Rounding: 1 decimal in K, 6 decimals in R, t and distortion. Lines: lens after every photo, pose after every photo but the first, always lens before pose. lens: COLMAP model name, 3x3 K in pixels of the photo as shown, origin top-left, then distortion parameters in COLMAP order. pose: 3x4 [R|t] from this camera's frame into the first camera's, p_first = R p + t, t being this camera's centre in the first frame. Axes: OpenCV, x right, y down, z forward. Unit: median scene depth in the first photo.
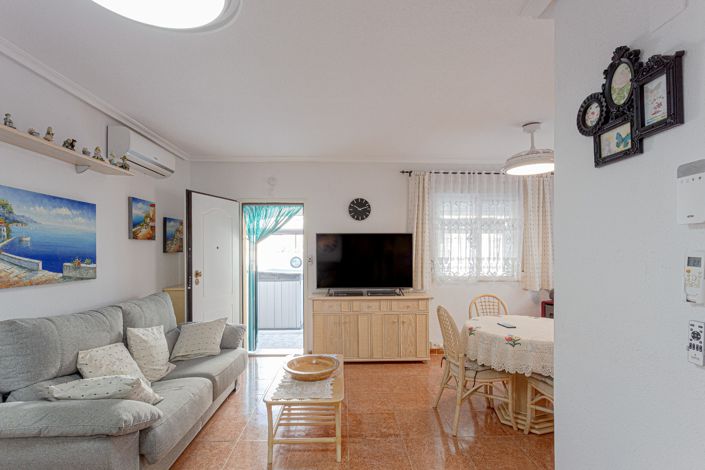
lens RADIAL K [[348.2, 0, 343.2], [0, 348.2, 246.3], [0, 0, 1]] dist [0.001334, -0.000077]
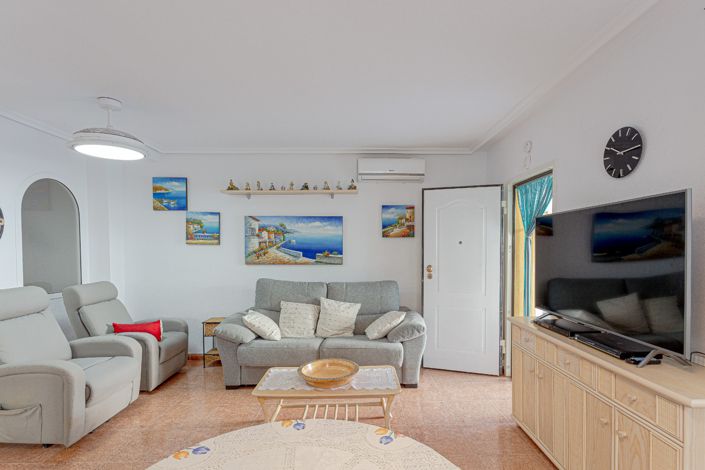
lens RADIAL K [[348.2, 0, 351.2], [0, 348.2, 242.5], [0, 0, 1]] dist [0.001334, -0.000077]
pose [[-0.024960, -0.012141, -0.999615, 0.856976], [0.017031, 0.999776, -0.012568, 0.015693], [0.999543, -0.017338, -0.024748, 1.116141]]
